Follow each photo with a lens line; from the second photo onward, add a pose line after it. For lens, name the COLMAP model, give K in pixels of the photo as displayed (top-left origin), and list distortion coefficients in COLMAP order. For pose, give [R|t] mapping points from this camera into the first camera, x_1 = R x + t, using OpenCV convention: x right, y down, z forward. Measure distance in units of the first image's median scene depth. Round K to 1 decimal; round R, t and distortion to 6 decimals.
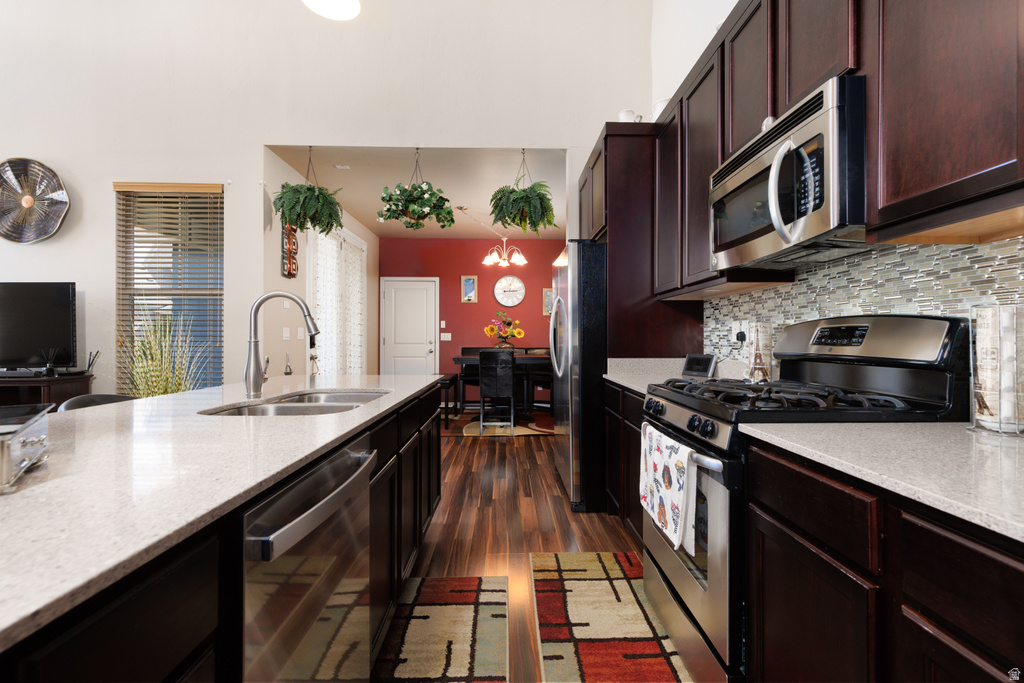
lens RADIAL K [[458.6, 0, 512.3], [0, 458.6, 342.2], [0, 0, 1]] dist [0.008630, -0.000357]
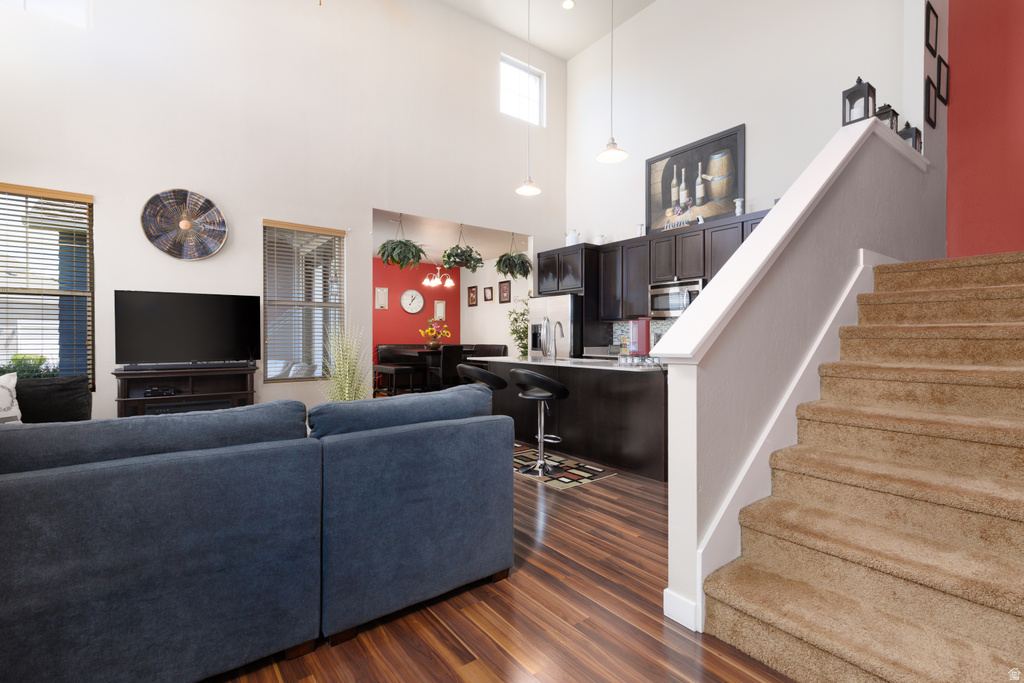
lens RADIAL K [[458.6, 0, 507.3], [0, 458.6, 341.5], [0, 0, 1]] dist [0.008630, -0.000357]
pose [[0.817079, -0.004252, 0.576509, -1.051520], [0.002387, 0.999989, 0.003992, -0.001599], [-0.576520, -0.001885, 0.817081, -0.469157]]
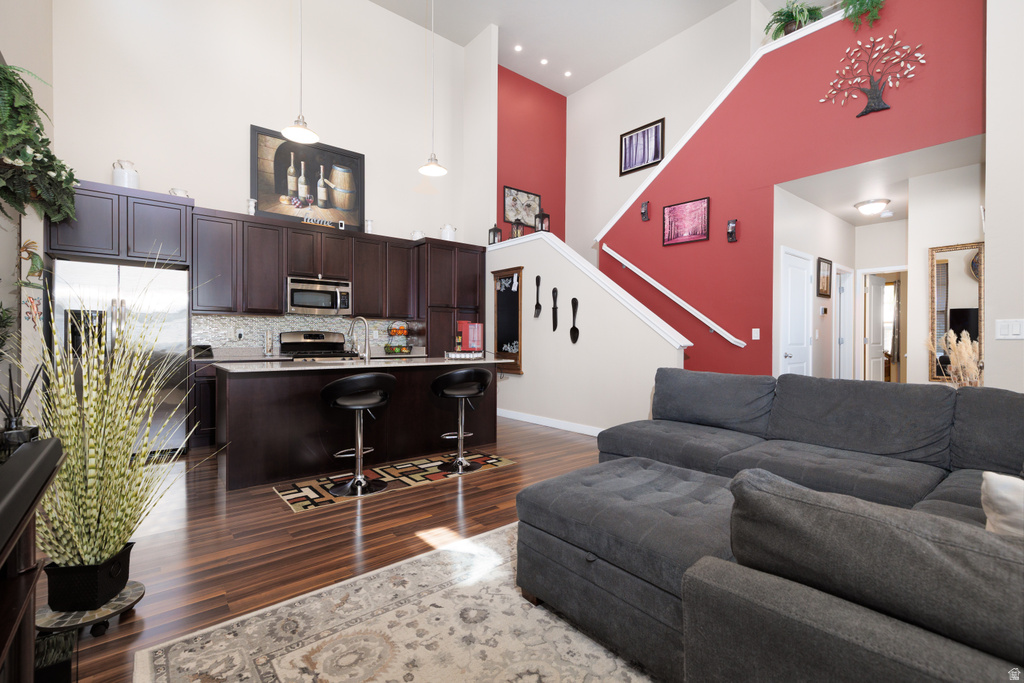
lens RADIAL K [[458.6, 0, 518.0], [0, 458.6, 342.8], [0, 0, 1]] dist [0.008630, -0.000357]
pose [[-0.625664, -0.011902, 0.780002, -1.287374], [-0.003101, 0.999914, 0.012770, -0.006523], [-0.780087, 0.005571, -0.625647, 0.836317]]
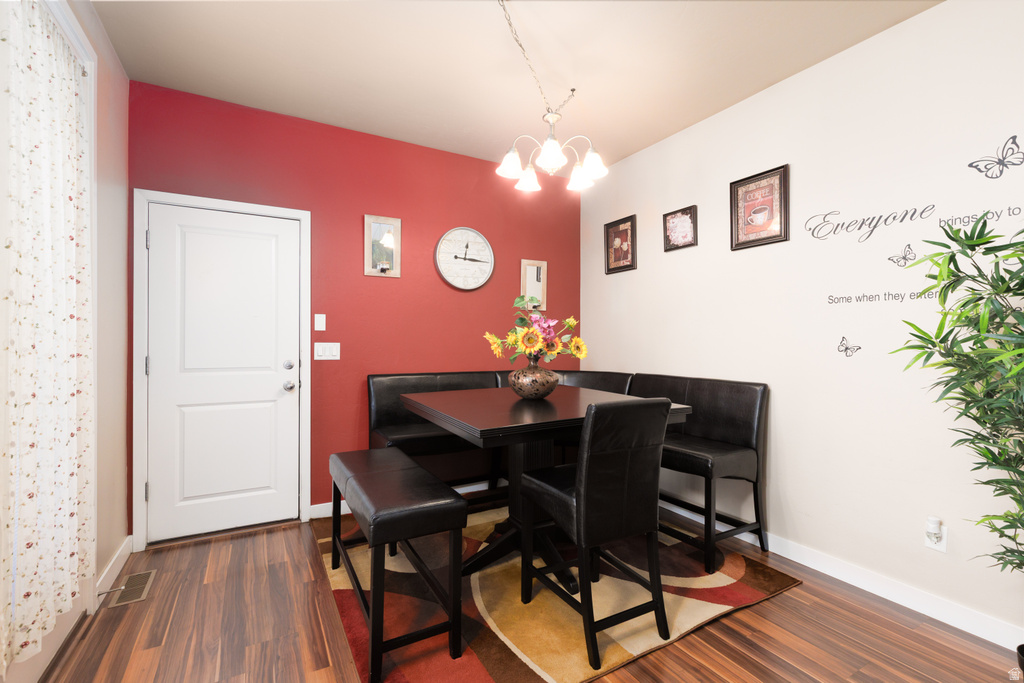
lens RADIAL K [[458.6, 0, 516.3], [0, 458.6, 338.1], [0, 0, 1]] dist [0.008630, -0.000357]
pose [[0.877706, 0.001927, 0.479196, -0.378480], [0.000948, 0.999983, -0.005757, -0.041298], [-0.479199, 0.005507, 0.877689, 1.027148]]
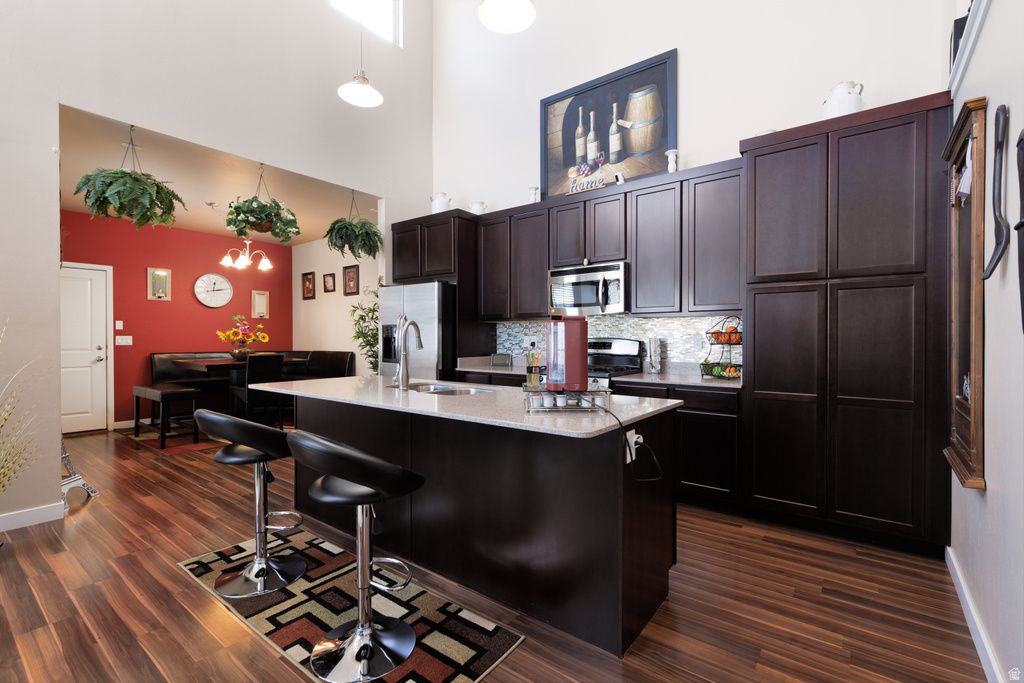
lens RADIAL K [[458.6, 0, 509.1], [0, 458.6, 339.4], [0, 0, 1]] dist [0.008630, -0.000357]
pose [[0.628734, -0.004685, 0.777607, -0.680318], [0.004719, 0.999986, 0.002209, -0.023270], [-0.777606, 0.002281, 0.628747, -0.096525]]
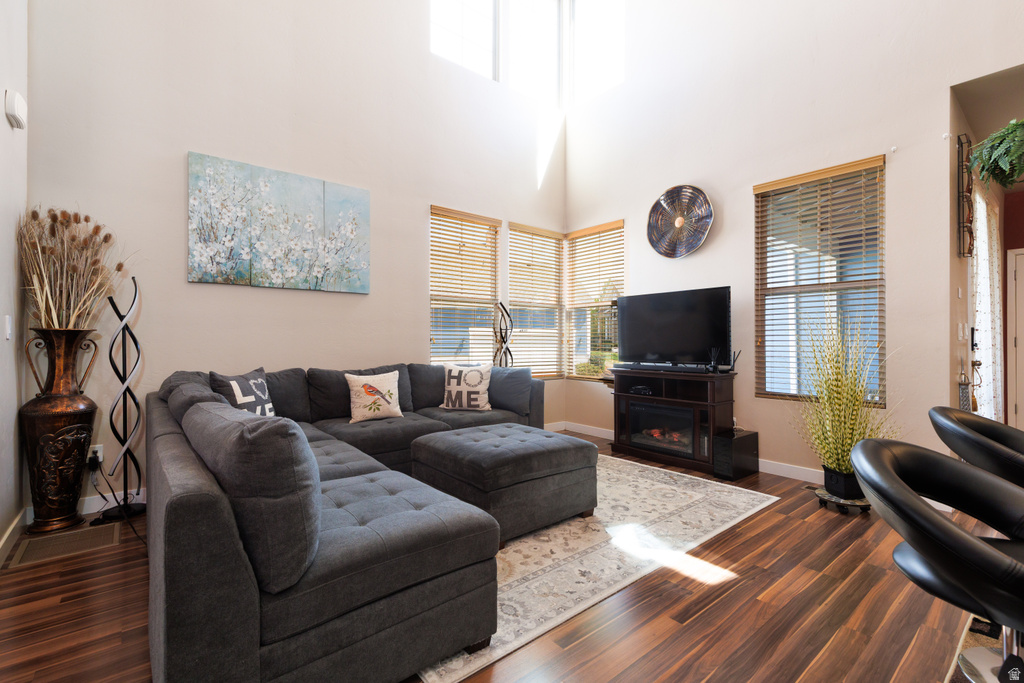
lens RADIAL K [[458.6, 0, 517.1], [0, 458.6, 336.9], [0, 0, 1]] dist [0.008630, -0.000357]
pose [[0.620608, -0.008504, -0.784075, -0.391311], [-0.001877, 0.999922, -0.012331, 0.001830], [0.784119, 0.009125, 0.620544, -0.040605]]
